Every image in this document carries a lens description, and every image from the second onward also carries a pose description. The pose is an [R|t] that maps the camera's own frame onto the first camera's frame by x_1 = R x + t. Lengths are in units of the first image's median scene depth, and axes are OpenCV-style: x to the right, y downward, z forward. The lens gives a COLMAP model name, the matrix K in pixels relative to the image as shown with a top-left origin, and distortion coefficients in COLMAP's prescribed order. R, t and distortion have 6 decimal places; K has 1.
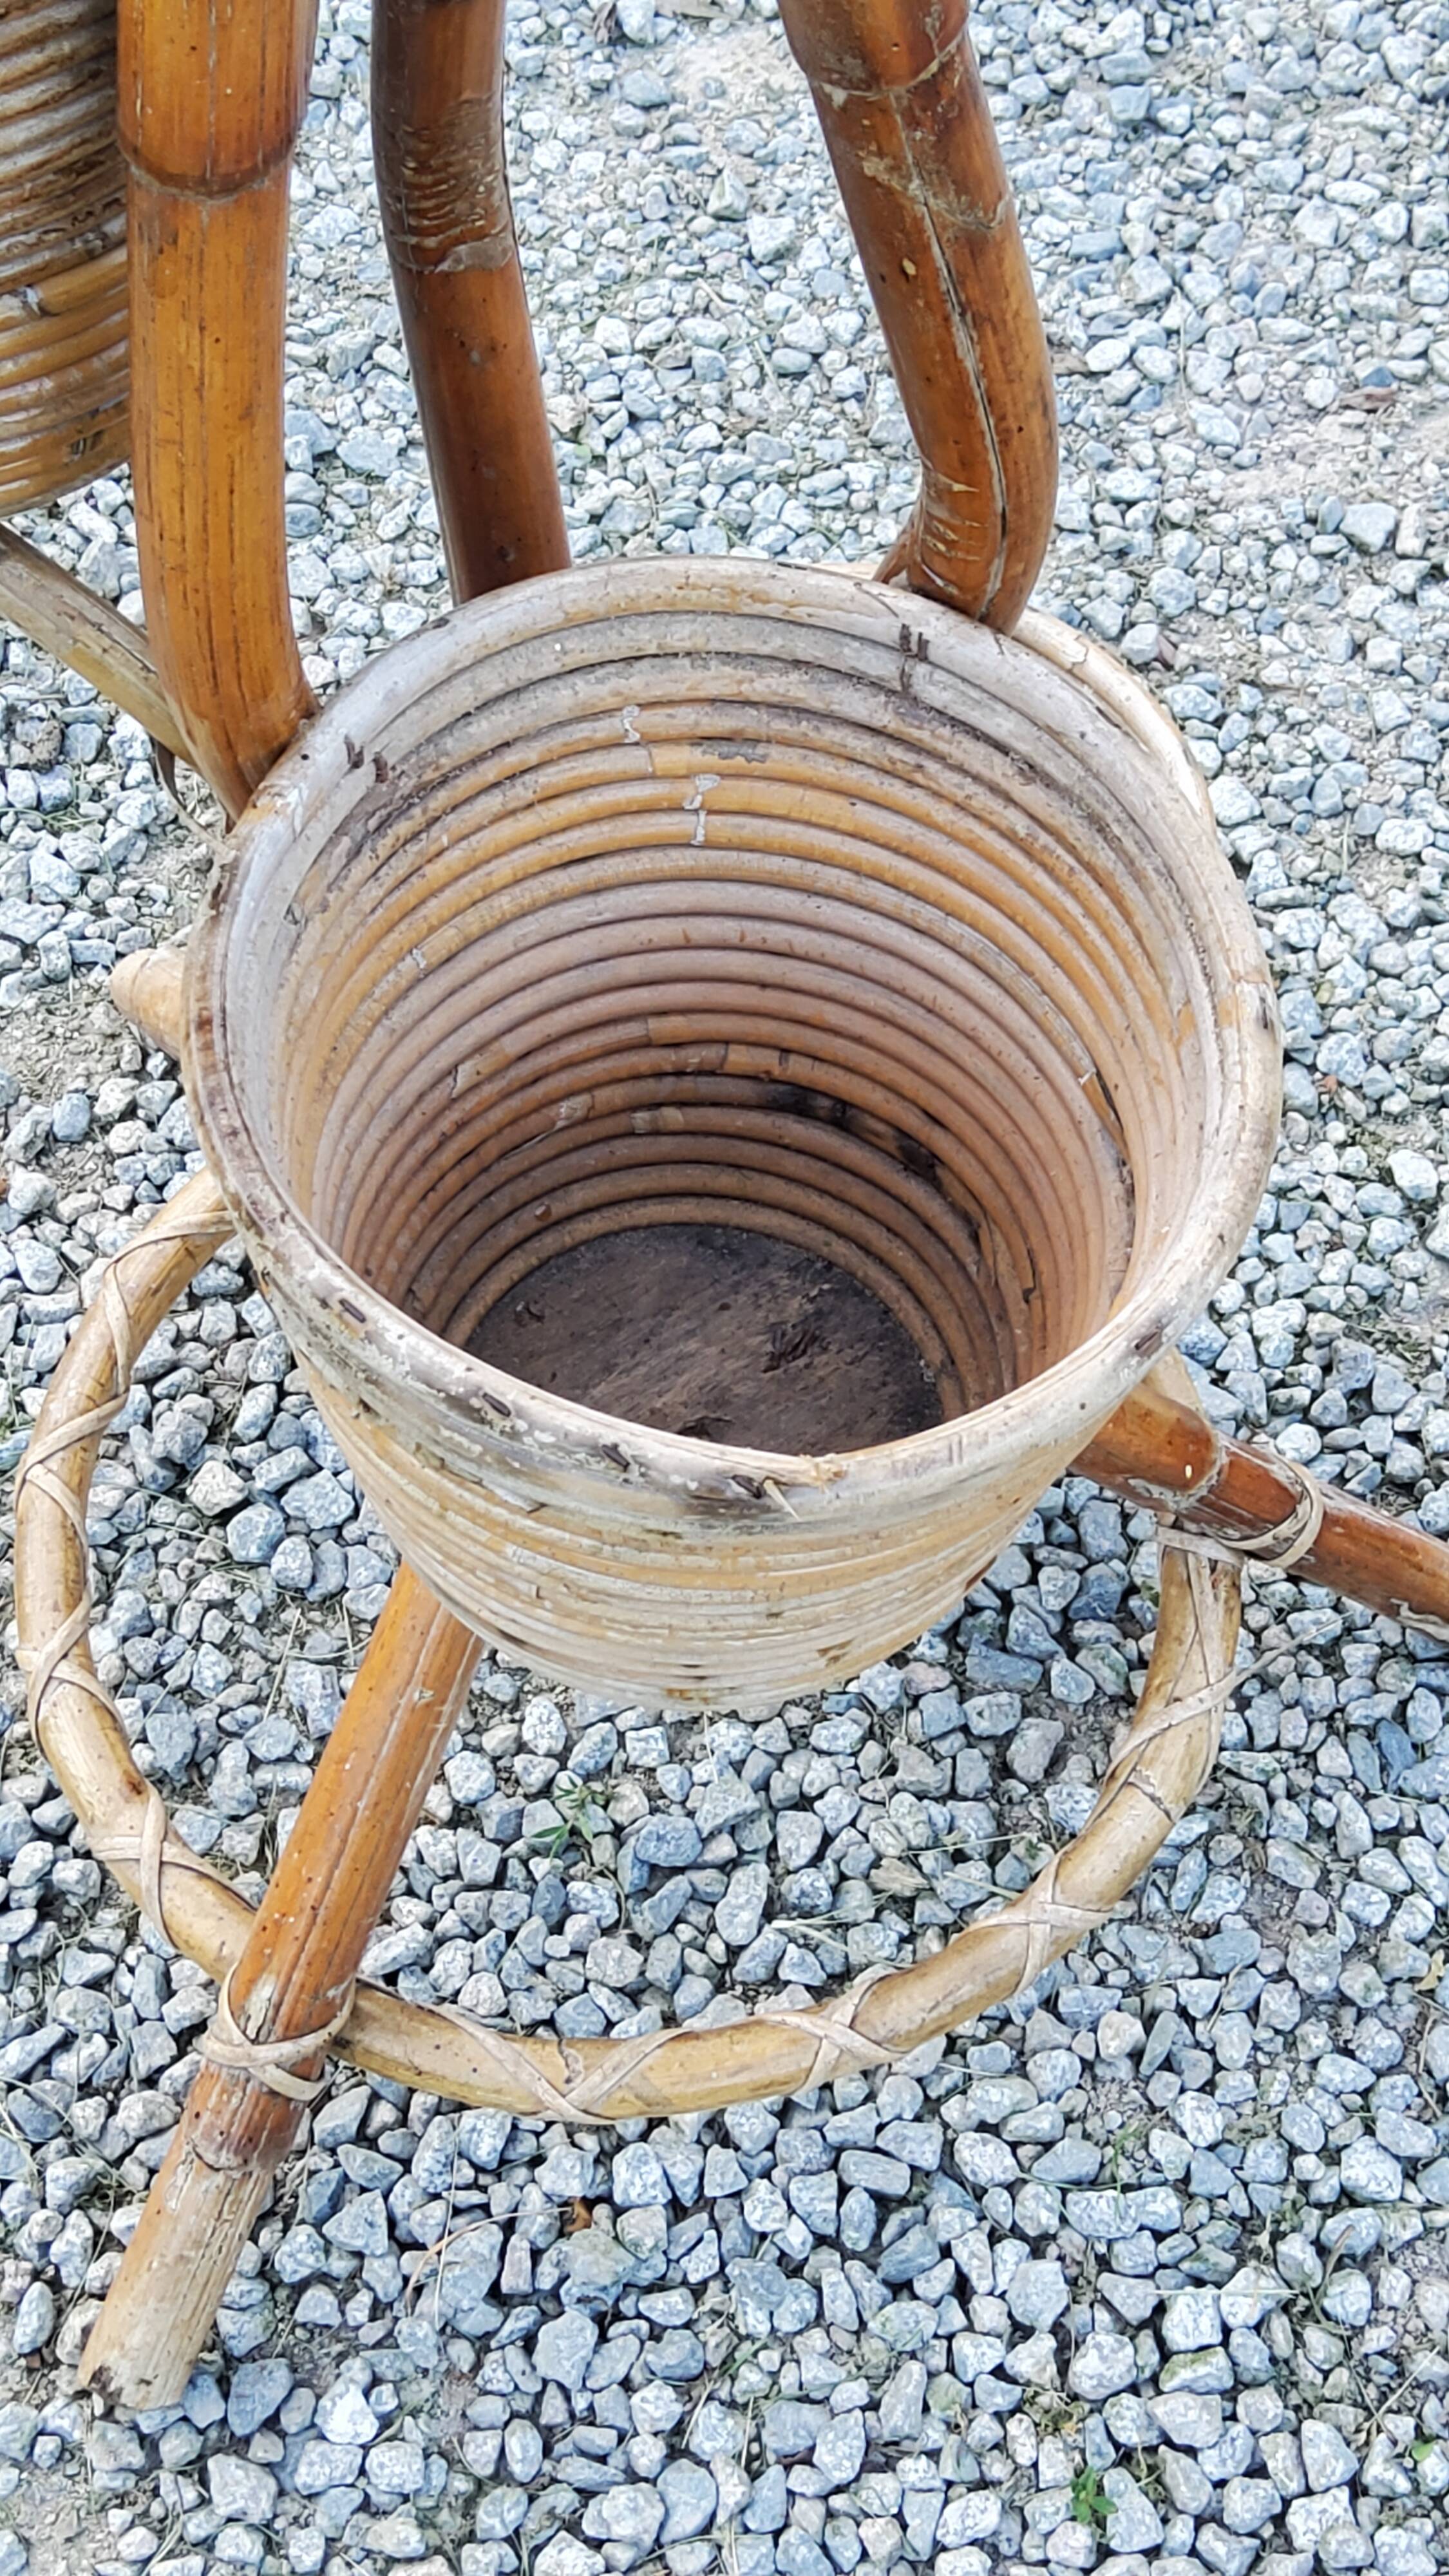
lens RADIAL K [[3847.7, 0, 727.8], [0, 3847.7, 1278.7], [0, 0, 1]] dist [0.112122, 0.000000]
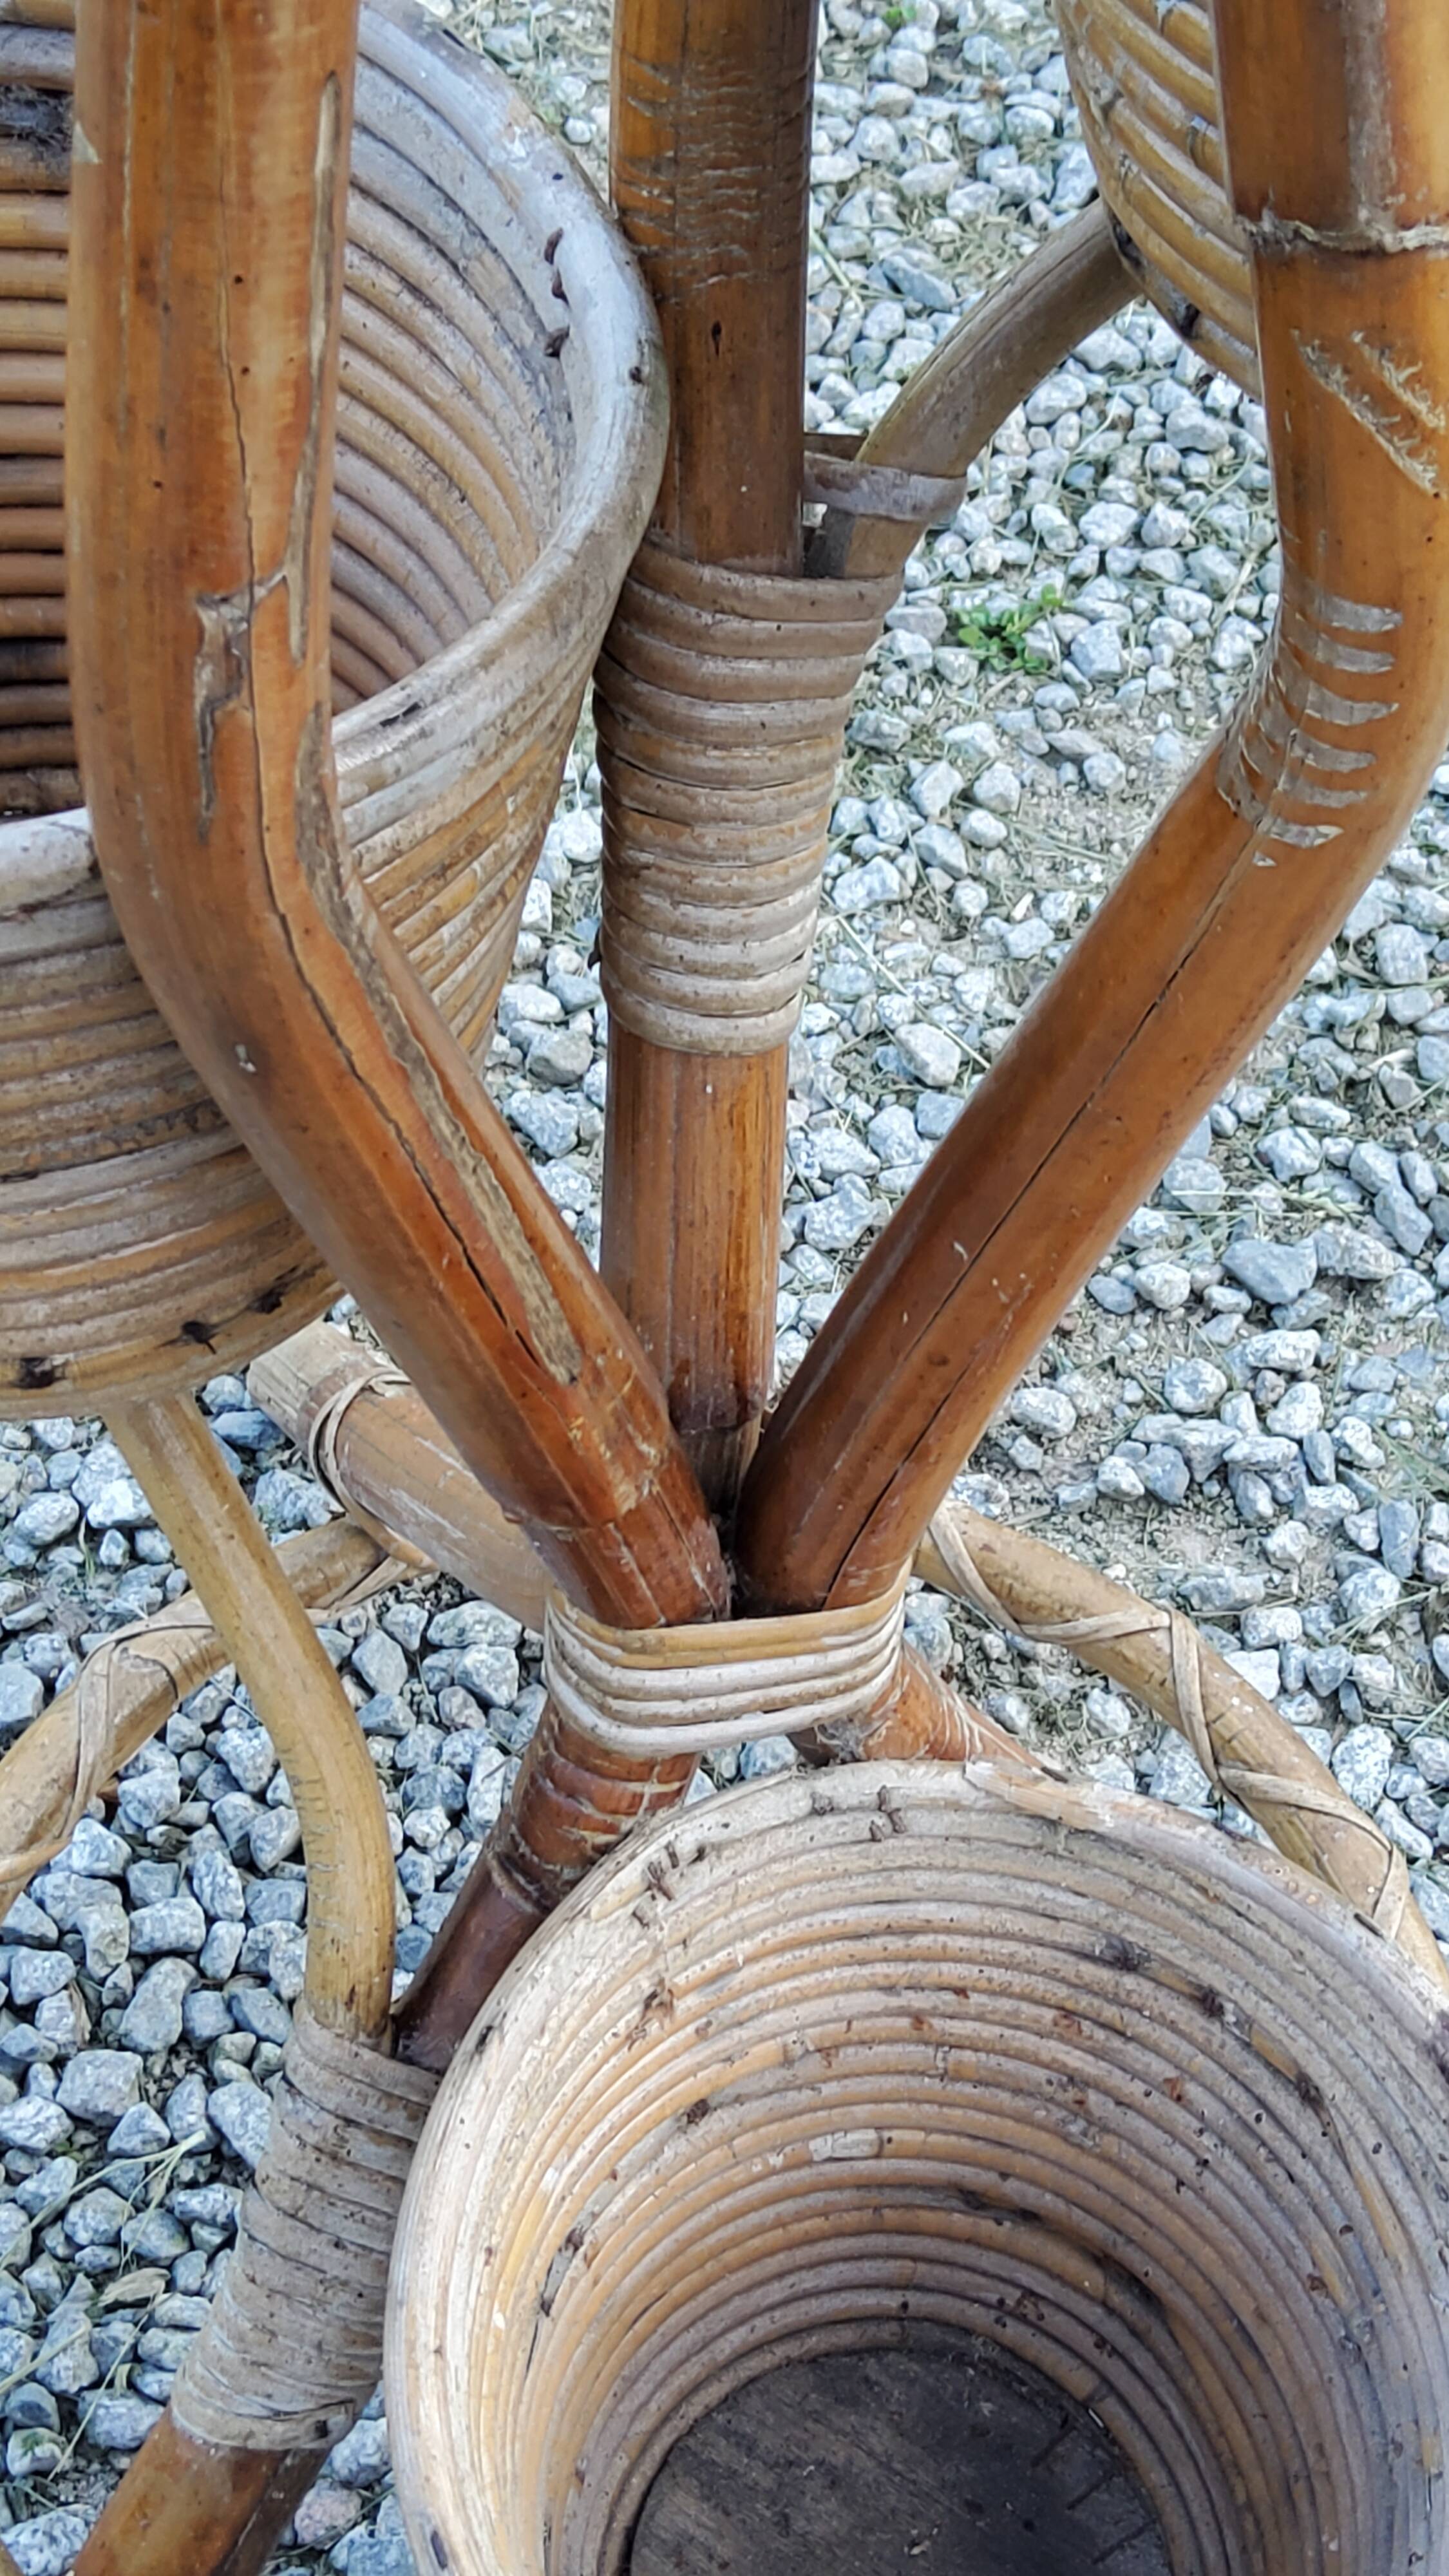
lens RADIAL K [[3847.7, 0, 740.0], [0, 3847.7, 1264.0], [0, 0, 1]] dist [0.112122, 0.000000]
pose [[-0.614484, 0.605961, -0.505194, 0.246006], [-0.694105, -0.110864, 0.711285, -0.470498], [0.375004, 0.787731, 0.488725, 0.530258]]
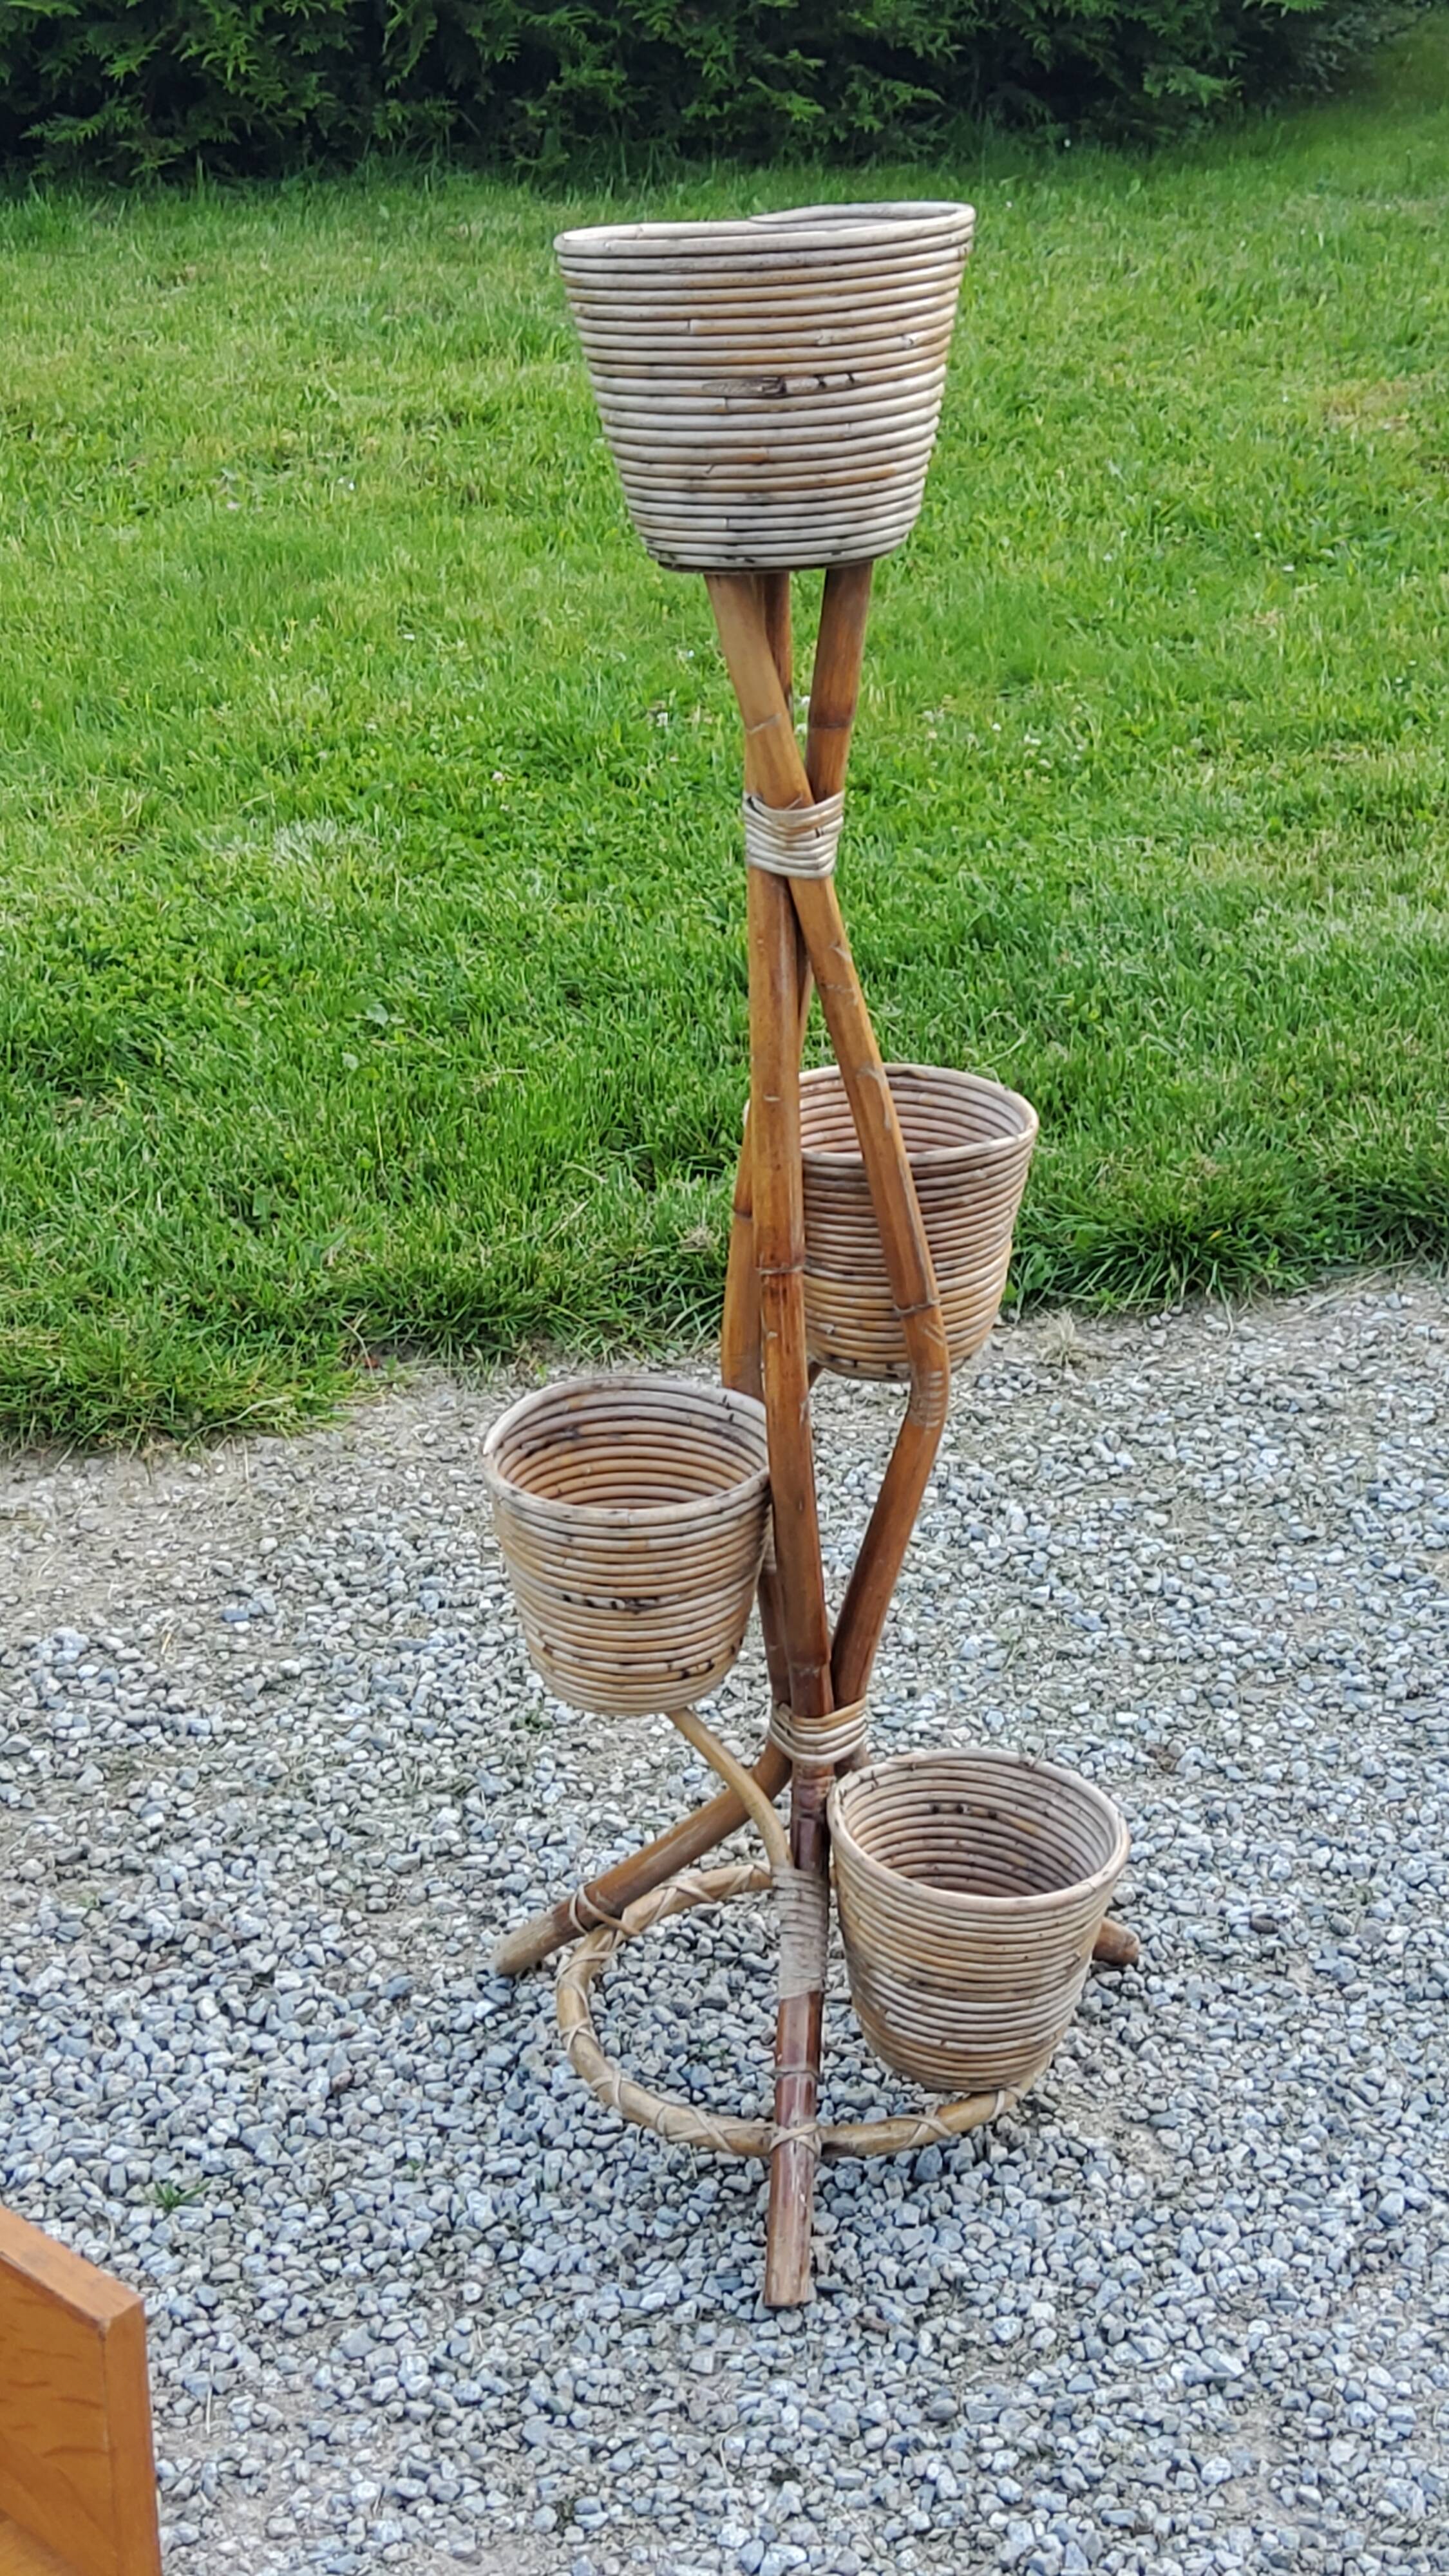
lens RADIAL K [[3847.7, 0, 729.5], [0, 3847.7, 1273.9], [0, 0, 1]] dist [0.112122, 0.000000]
pose [[-0.060165, 0.376514, -0.924455, 2.085896], [-0.856460, 0.456214, 0.241548, -0.698969], [0.512695, 0.806291, 0.295021, -0.095934]]
